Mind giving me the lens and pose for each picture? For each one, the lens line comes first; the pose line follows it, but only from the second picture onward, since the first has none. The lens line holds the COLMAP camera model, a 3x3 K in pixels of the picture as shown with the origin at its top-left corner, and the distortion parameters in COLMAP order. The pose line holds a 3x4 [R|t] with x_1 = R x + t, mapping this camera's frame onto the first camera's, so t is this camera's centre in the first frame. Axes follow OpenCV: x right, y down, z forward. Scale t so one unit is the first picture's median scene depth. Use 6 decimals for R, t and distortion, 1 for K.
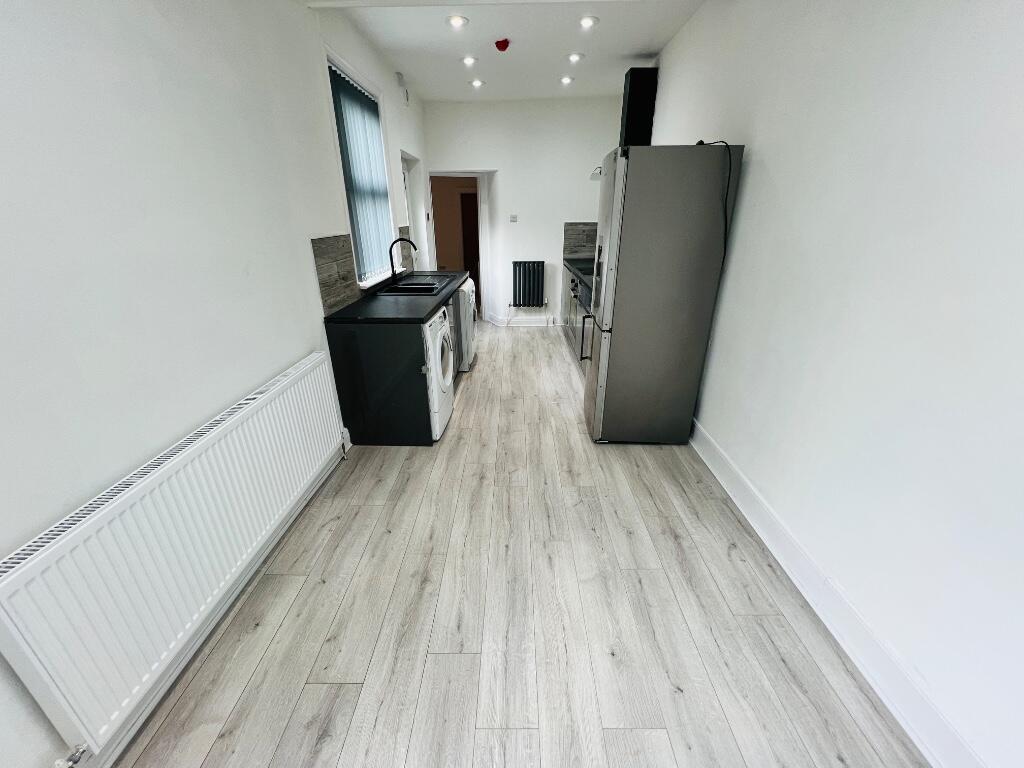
lens RADIAL K [[409.3, 0, 511.2], [0, 409.3, 385.4], [0, 0, 1]] dist [-0.000782, 0.000724]
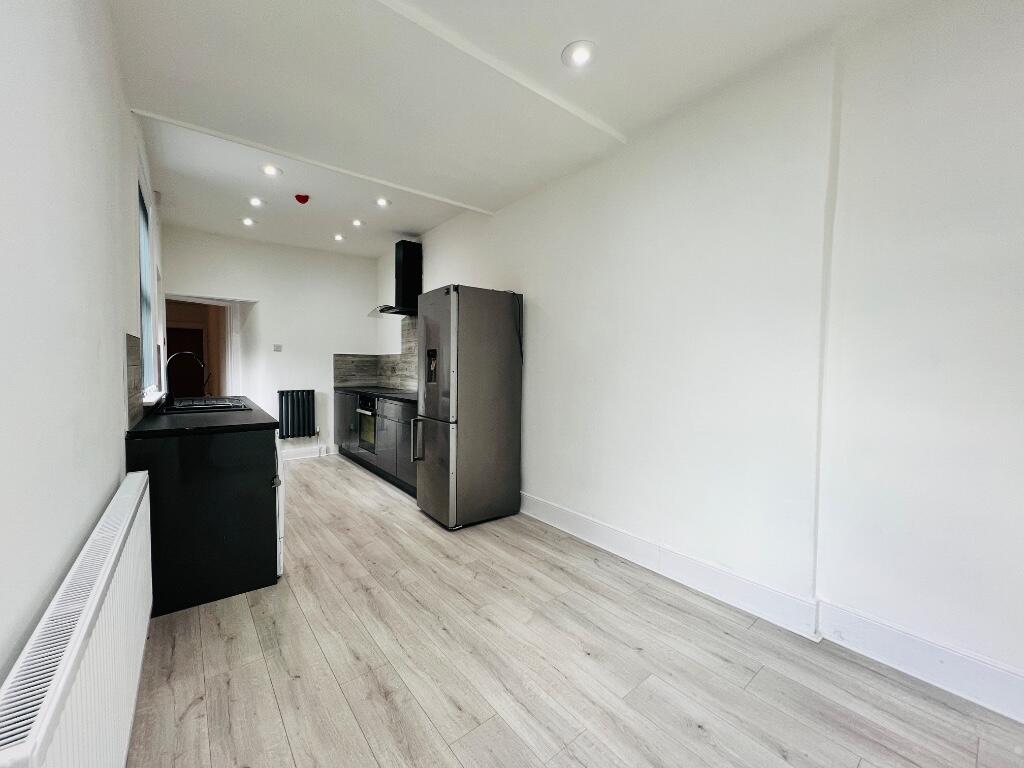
lens RADIAL K [[409.3, 0, 513.0], [0, 409.3, 384.8], [0, 0, 1]] dist [-0.000782, 0.000724]
pose [[0.770554, -0.014683, 0.637205, -0.386266], [0.233579, 0.936688, -0.260877, 0.113809], [-0.593032, 0.349858, 0.725198, 0.006310]]
